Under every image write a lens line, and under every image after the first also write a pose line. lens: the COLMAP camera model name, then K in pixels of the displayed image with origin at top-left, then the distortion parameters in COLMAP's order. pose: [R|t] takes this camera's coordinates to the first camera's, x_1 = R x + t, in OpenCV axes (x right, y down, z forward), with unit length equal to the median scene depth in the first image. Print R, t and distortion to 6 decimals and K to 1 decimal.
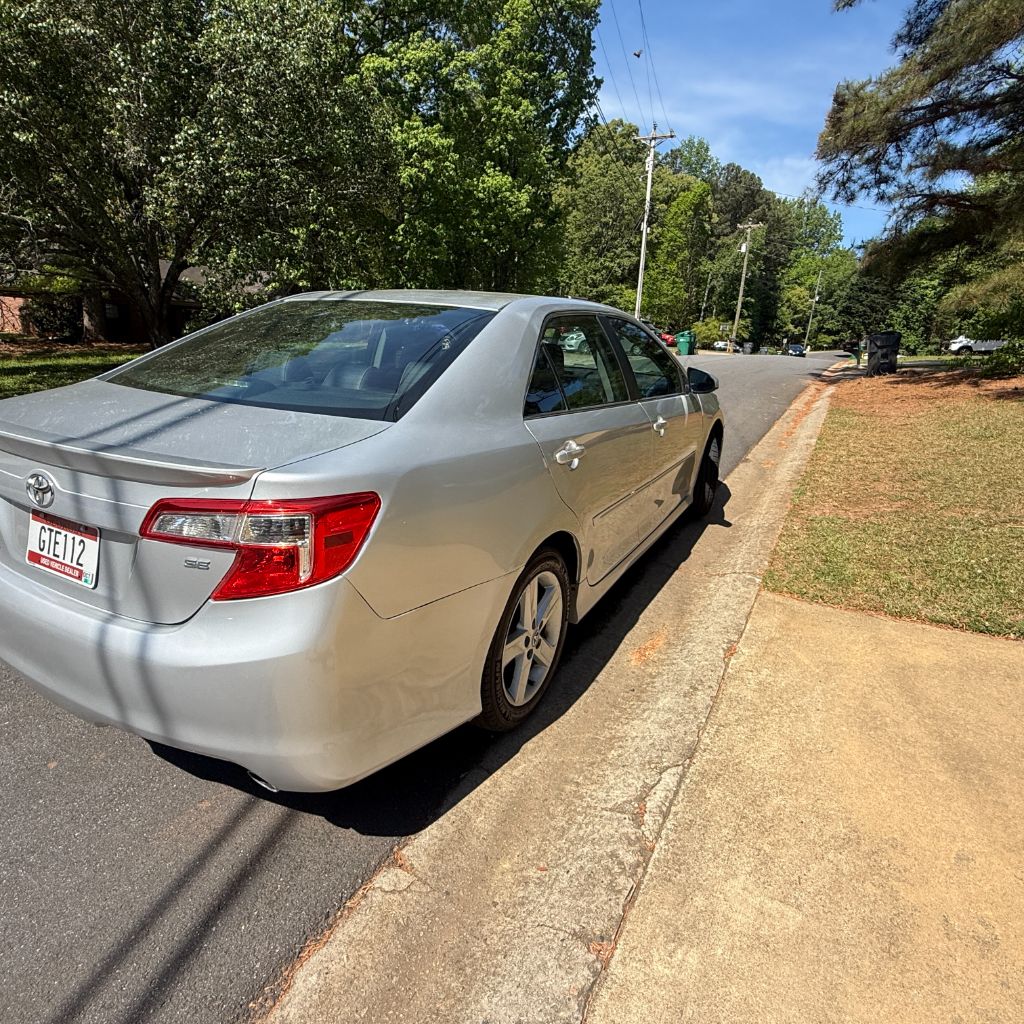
lens RADIAL K [[654.1, 0, 512.0], [0, 654.1, 512.0], [0, 0, 1]] dist [0.007737, 0.001257]
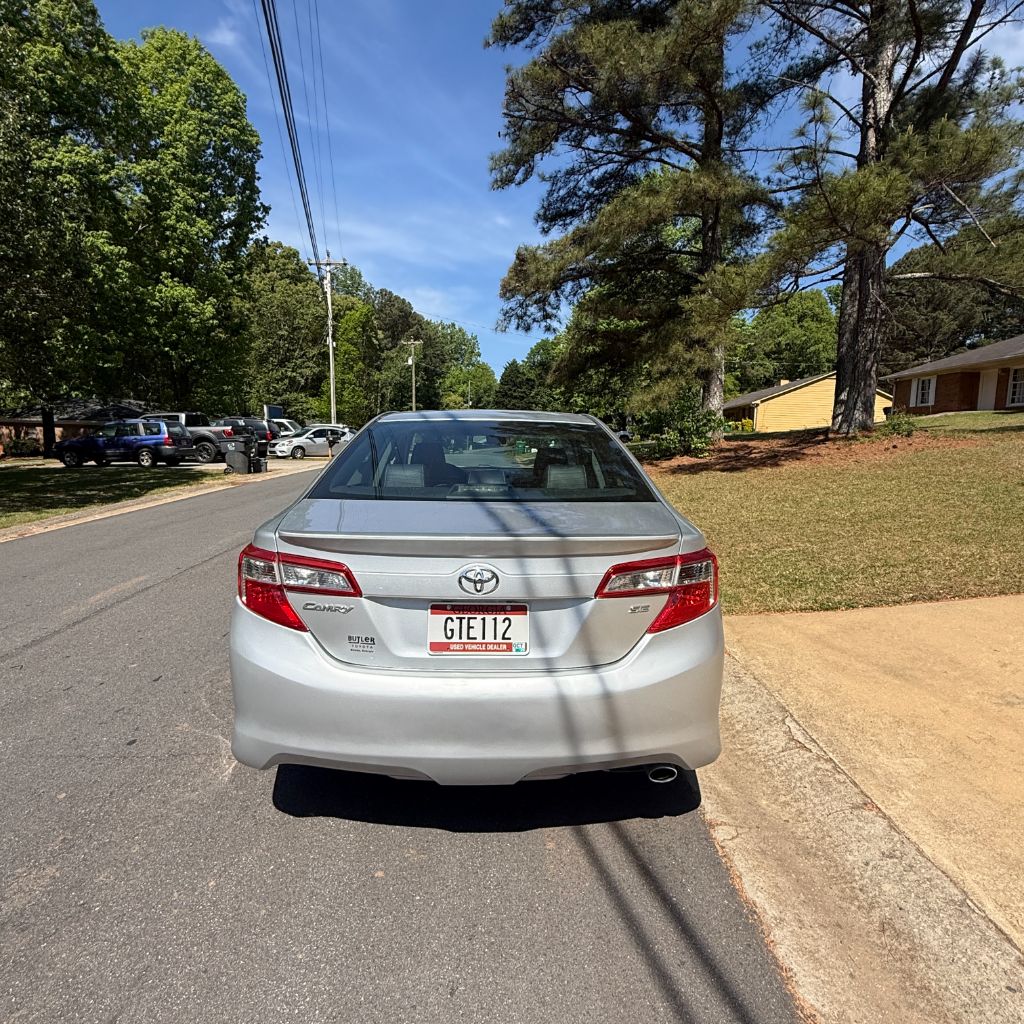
lens RADIAL K [[654.1, 0, 512.0], [0, 654.1, 512.0], [0, 0, 1]] dist [0.007737, 0.001257]
pose [[0.864413, -0.097482, 0.493242, -0.102161], [0.170659, 0.979670, -0.105464, -0.001749], [-0.472934, 0.175341, 0.863475, -0.008258]]
